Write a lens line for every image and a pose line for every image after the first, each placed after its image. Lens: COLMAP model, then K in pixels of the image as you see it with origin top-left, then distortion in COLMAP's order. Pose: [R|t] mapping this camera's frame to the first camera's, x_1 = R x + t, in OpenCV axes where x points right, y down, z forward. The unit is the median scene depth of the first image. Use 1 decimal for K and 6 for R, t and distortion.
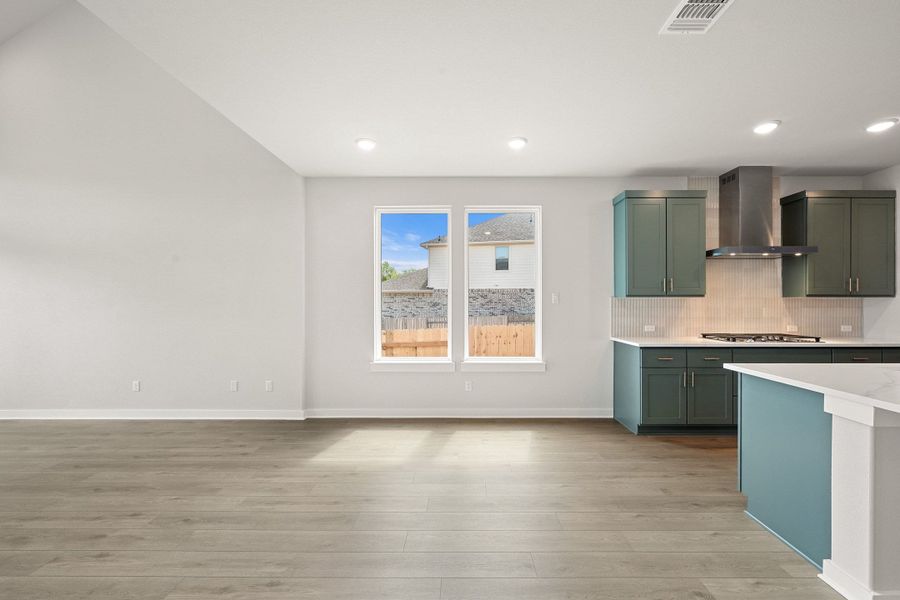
lens RADIAL K [[365.4, 0, 462.1], [0, 365.4, 290.2], [0, 0, 1]] dist [0.002208, -0.000053]
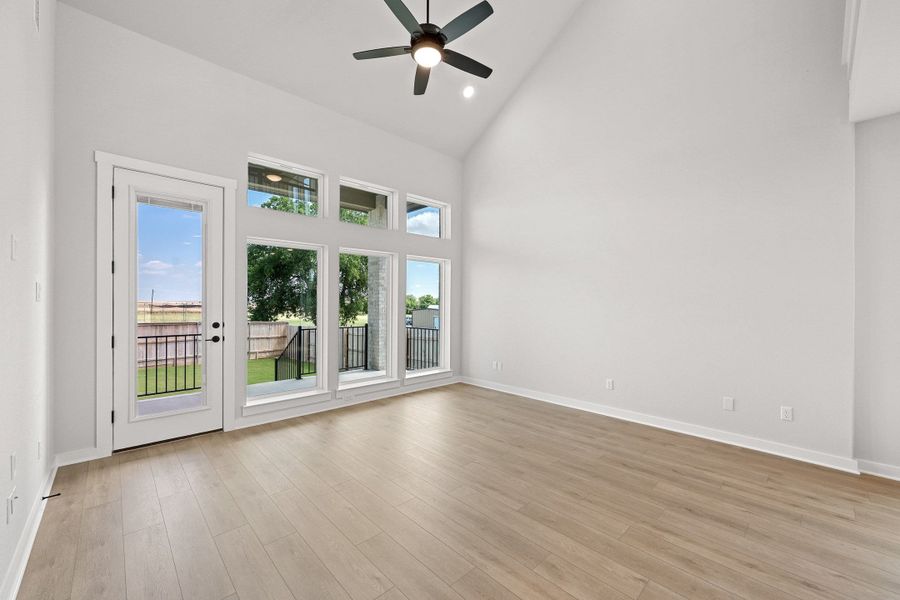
lens RADIAL K [[356.6, 0, 450.7], [0, 356.6, 304.8], [0, 0, 1]] dist [-0.000249, 0.000044]
pose [[0.693670, 0.007112, -0.720258, -0.632084], [0.021088, 0.999322, 0.030177, -0.005313], [0.719984, -0.036122, 0.693050, -0.021184]]
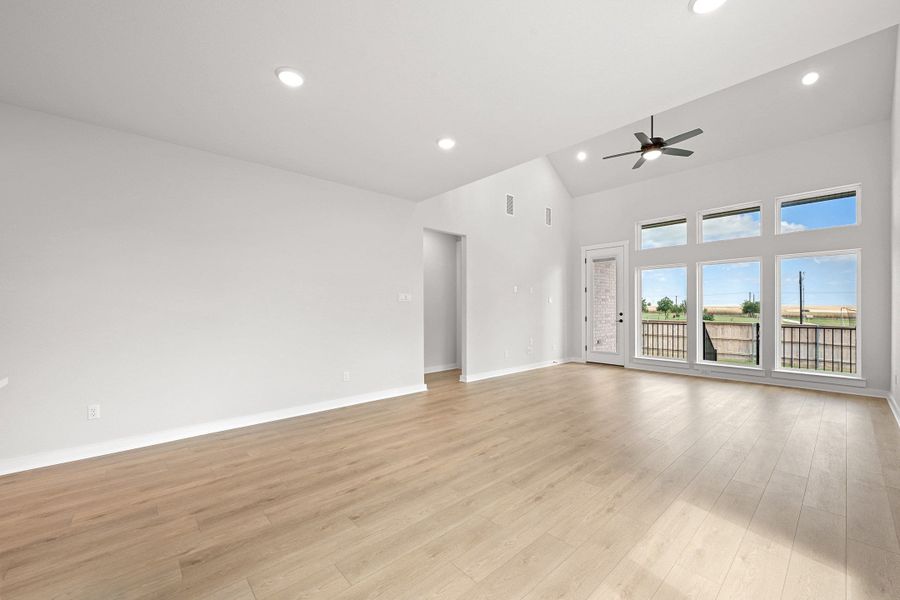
lens RADIAL K [[356.6, 0, 450.7], [0, 356.6, 304.8], [0, 0, 1]] dist [-0.000249, 0.000044]
pose [[-0.738027, -0.002921, -0.674765, 0.427329], [0.027457, 0.999032, -0.034356, 0.068717], [0.674212, -0.043883, -0.737233, 1.206645]]
